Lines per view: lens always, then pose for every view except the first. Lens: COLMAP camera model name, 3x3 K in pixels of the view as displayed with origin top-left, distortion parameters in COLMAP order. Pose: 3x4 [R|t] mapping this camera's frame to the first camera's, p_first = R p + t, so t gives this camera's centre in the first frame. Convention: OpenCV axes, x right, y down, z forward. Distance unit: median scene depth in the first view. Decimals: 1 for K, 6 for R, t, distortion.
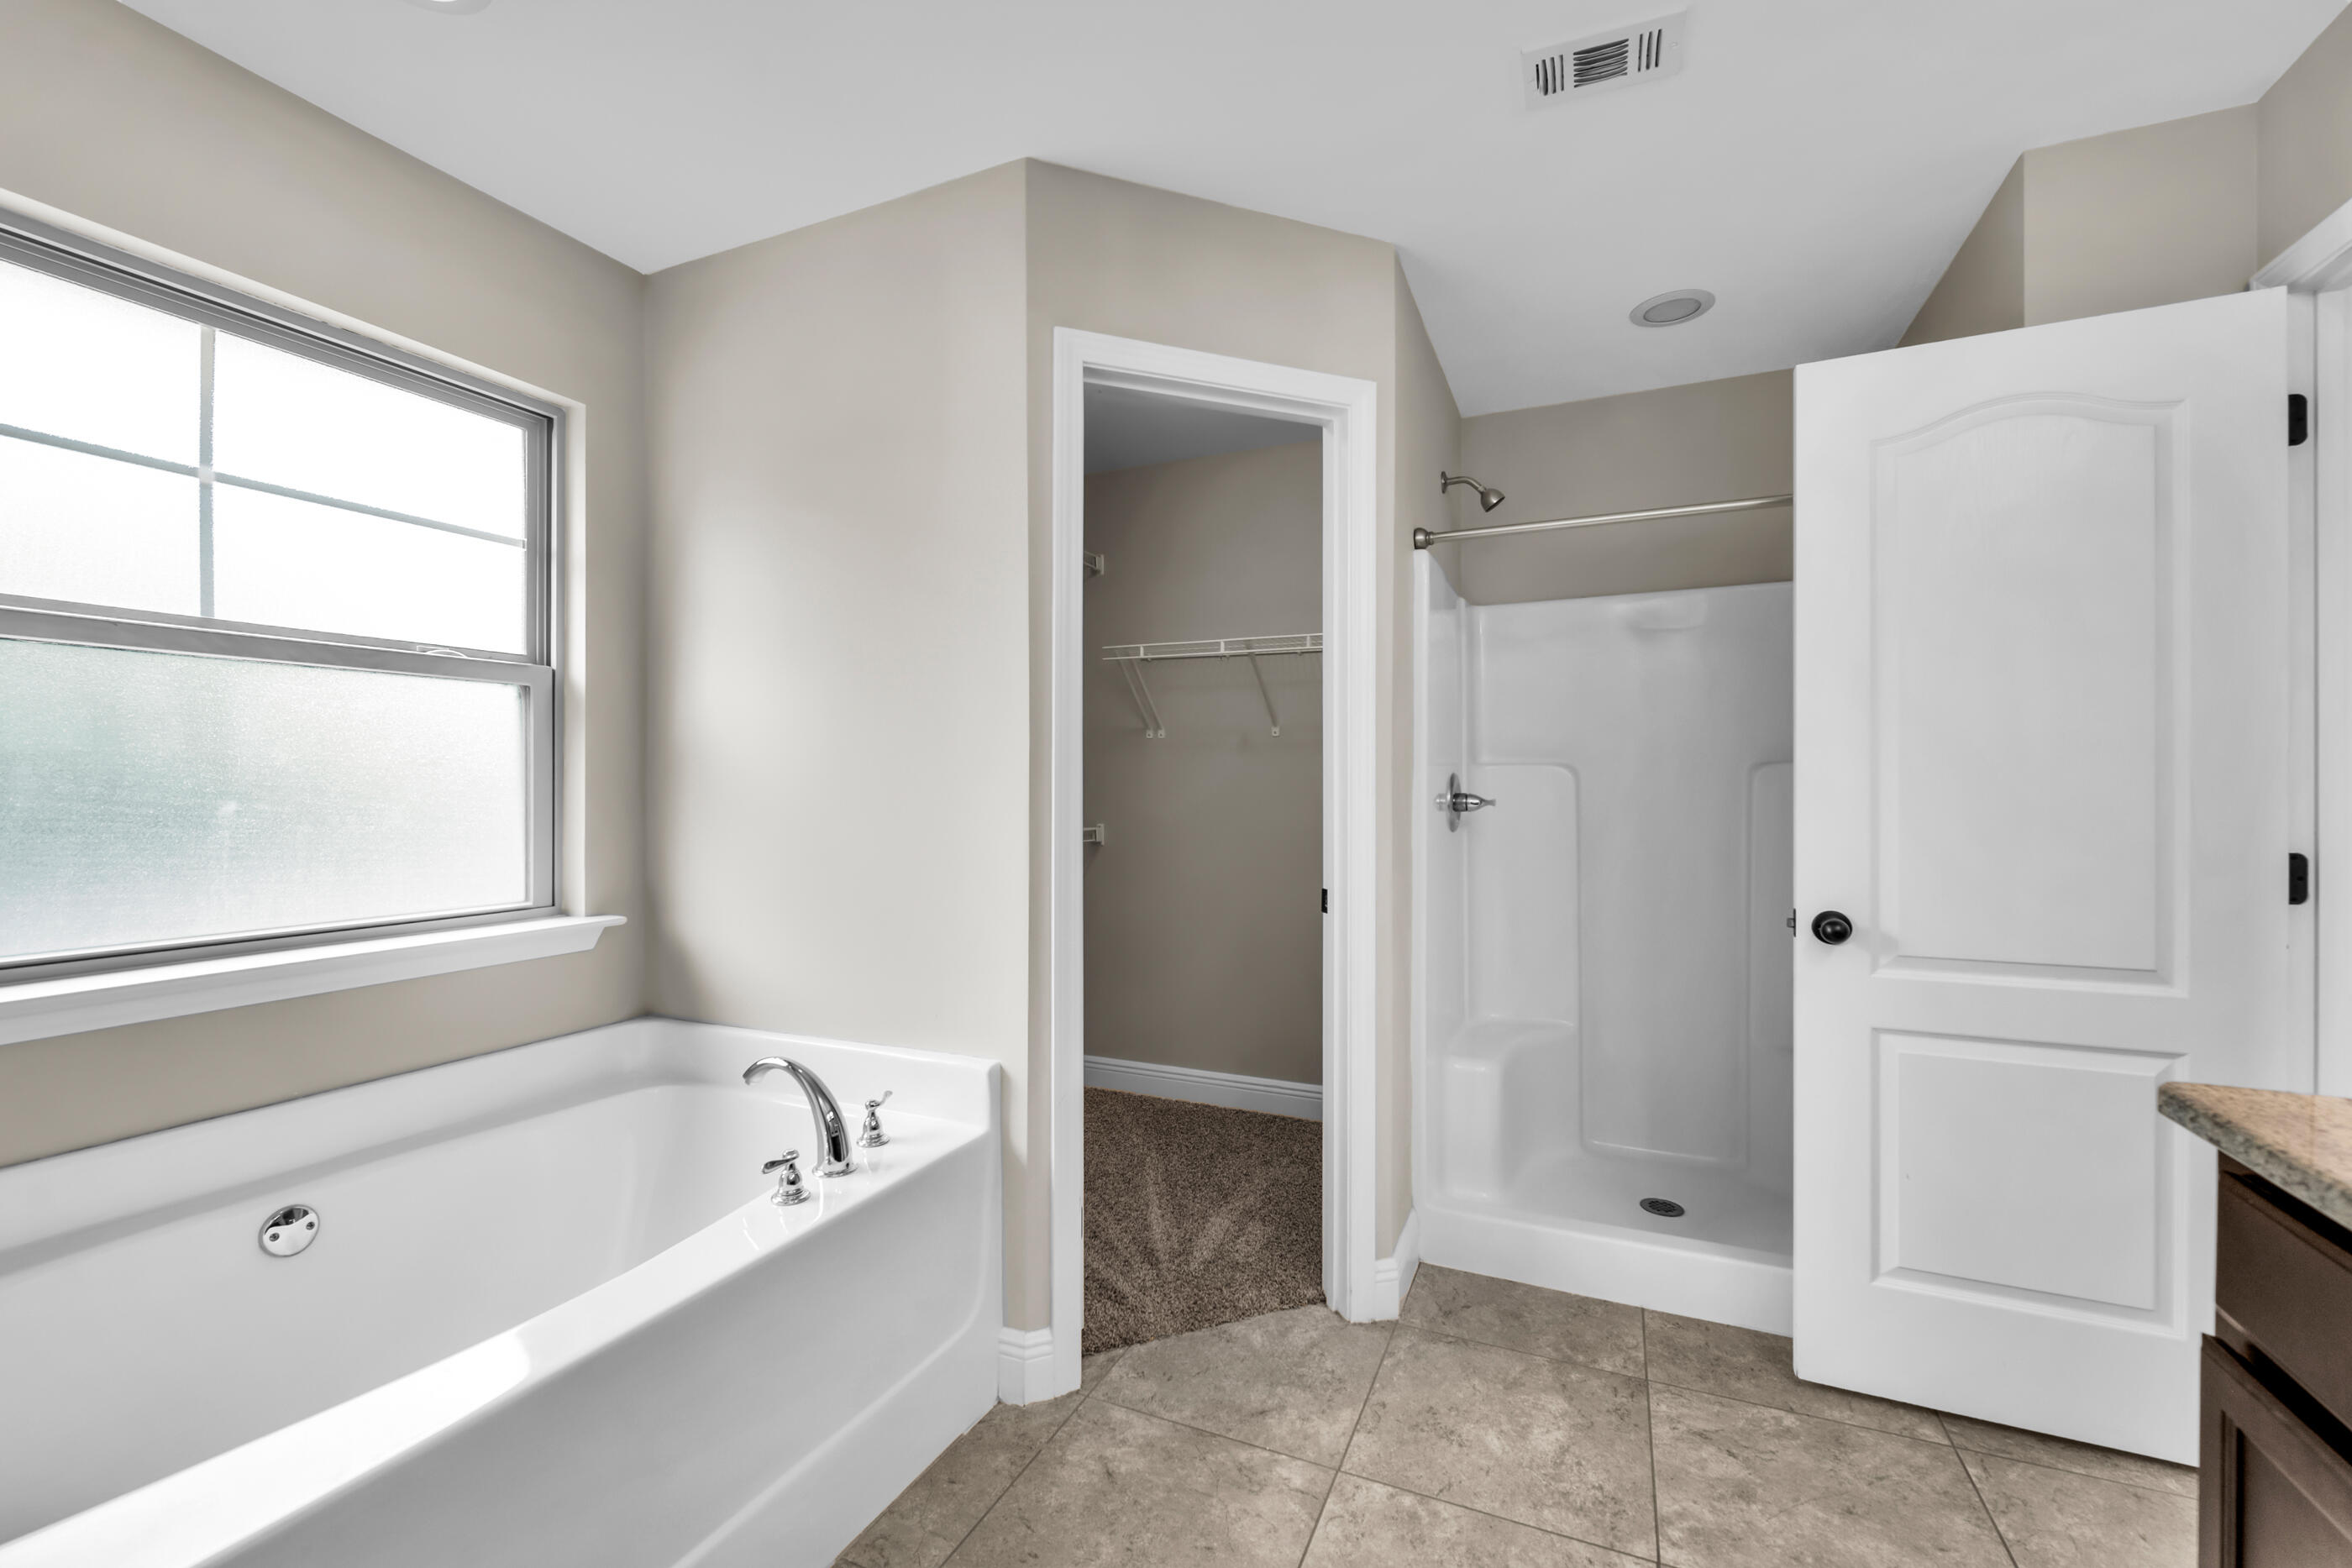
lens RADIAL K [[964.6, 0, 1170.7], [0, 964.6, 781.7], [0, 0, 1]] dist [-0.001114, -0.000611]
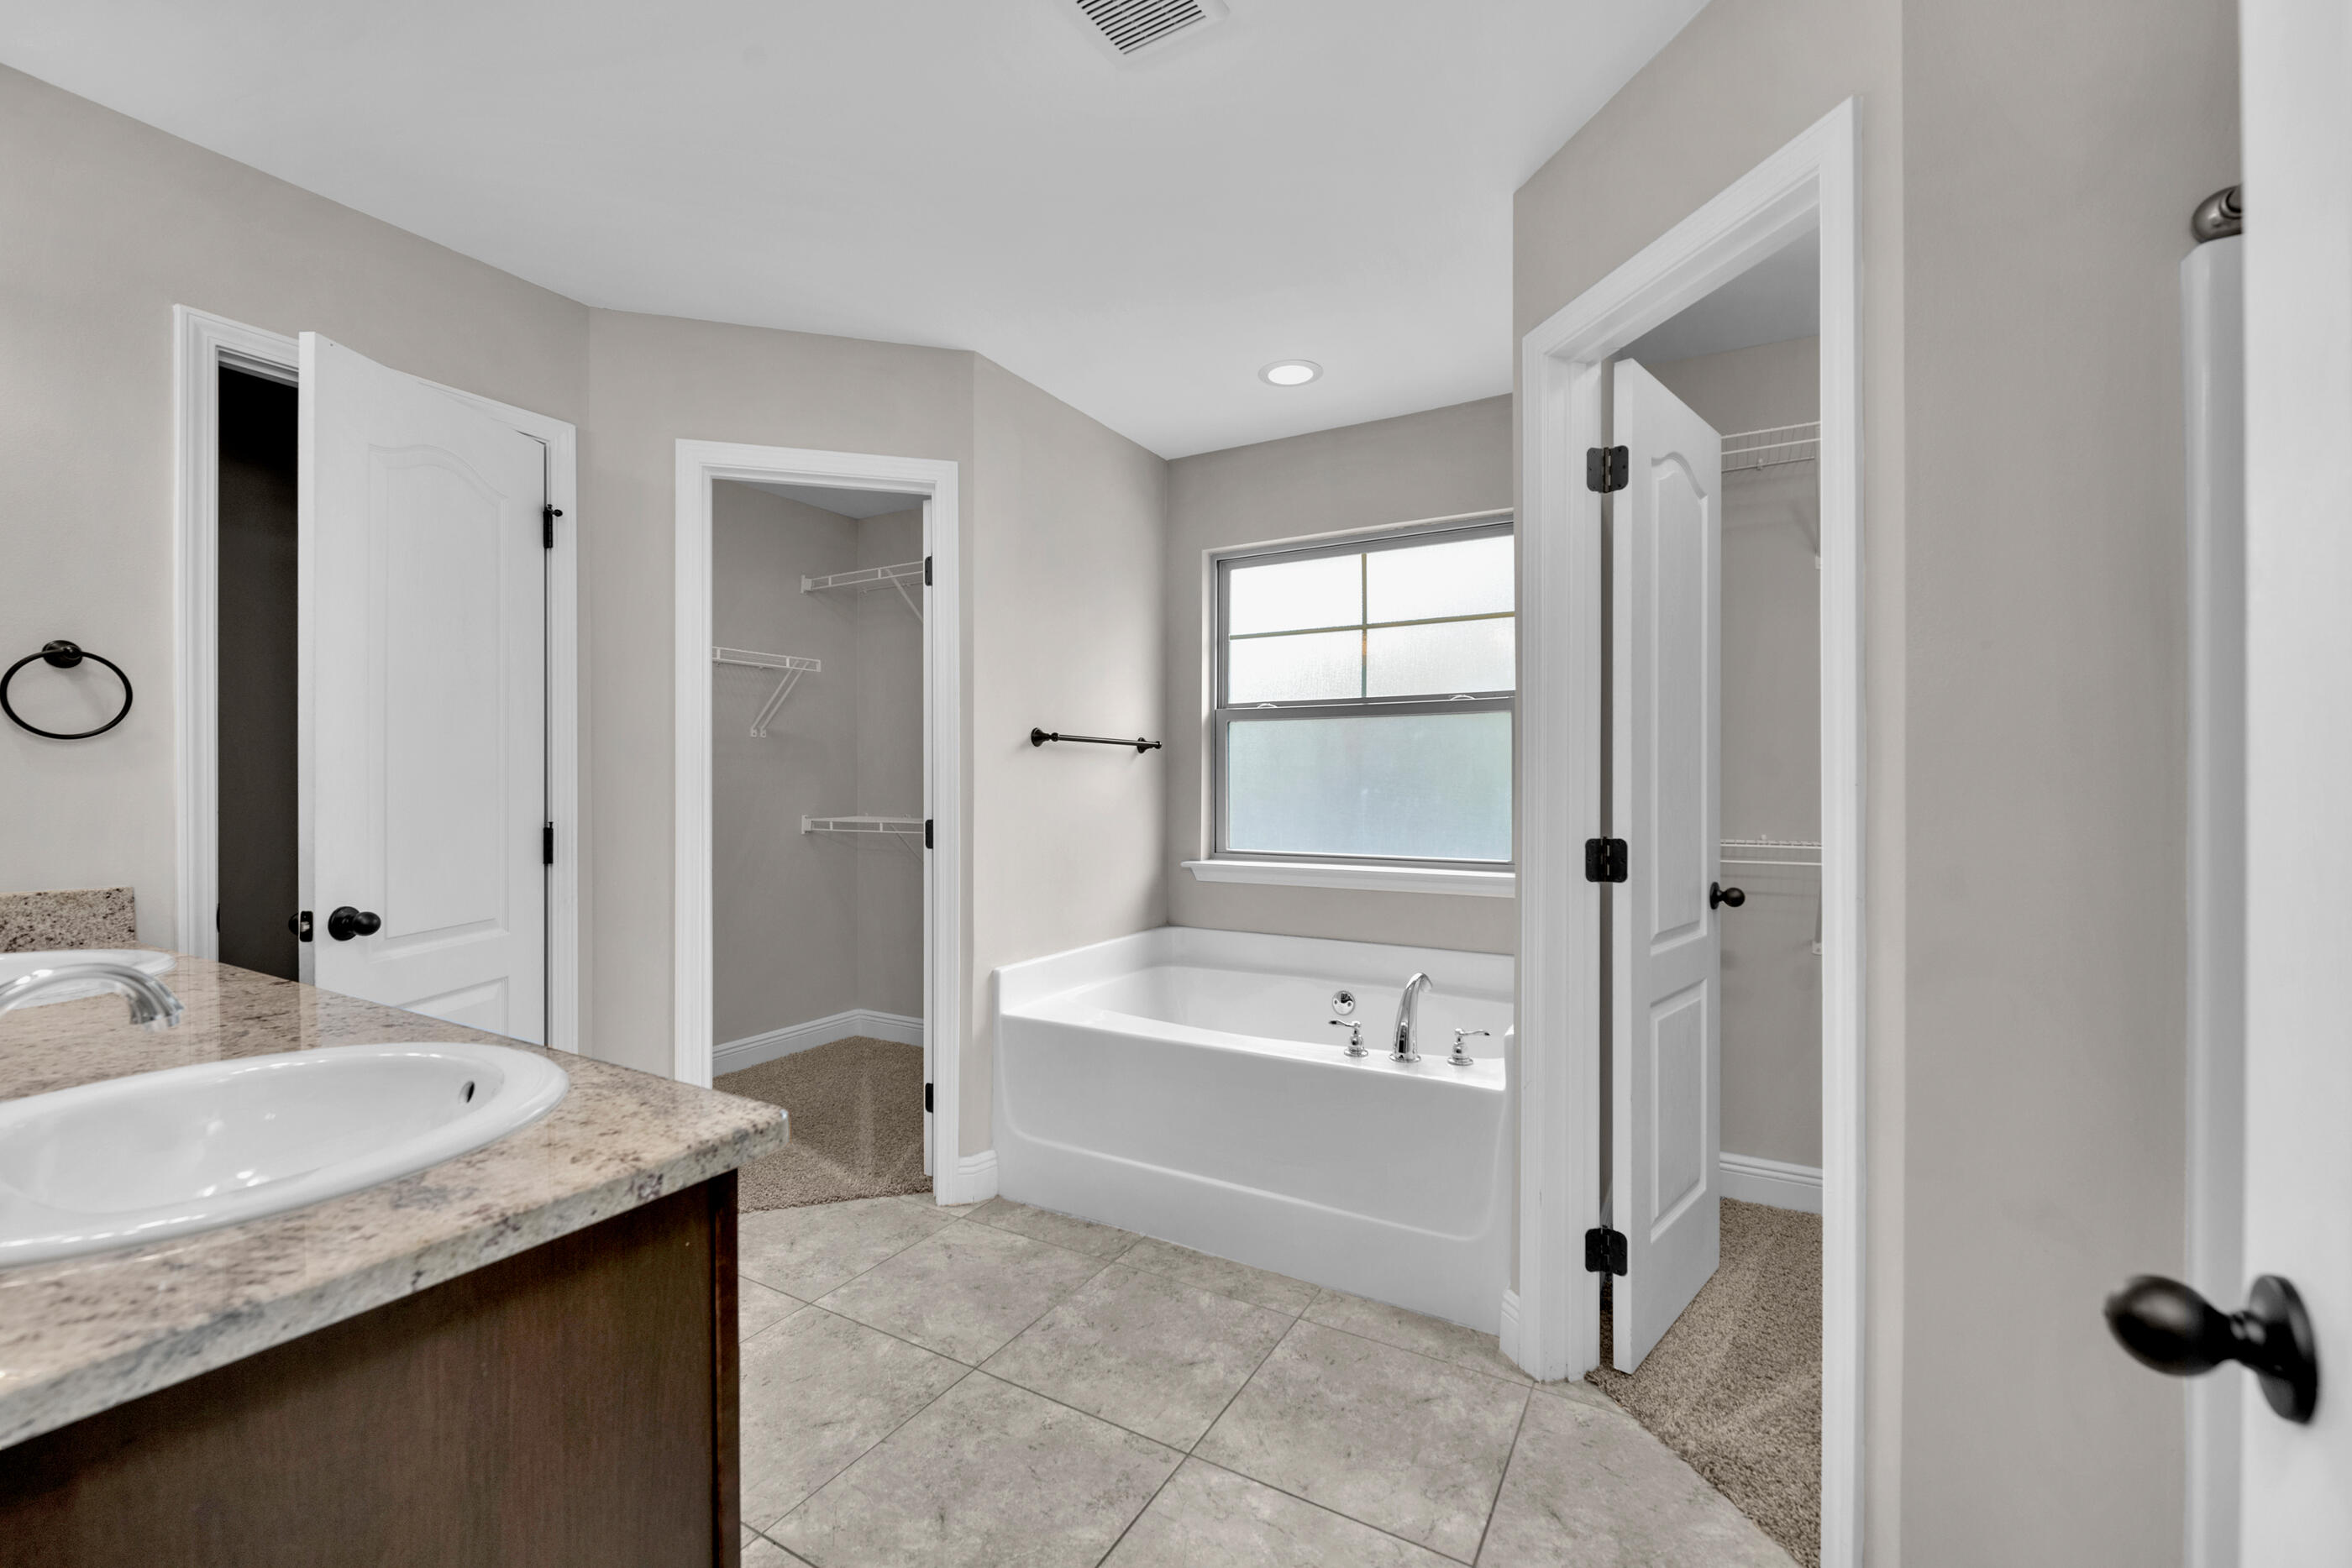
lens RADIAL K [[964.6, 0, 1170.7], [0, 964.6, 781.7], [0, 0, 1]] dist [-0.001114, -0.000611]
pose [[-0.105413, -0.005411, -0.994414, 1.042442], [-0.002239, 0.999984, -0.005204, 0.017393], [0.994426, 0.001678, -0.105423, 0.804562]]
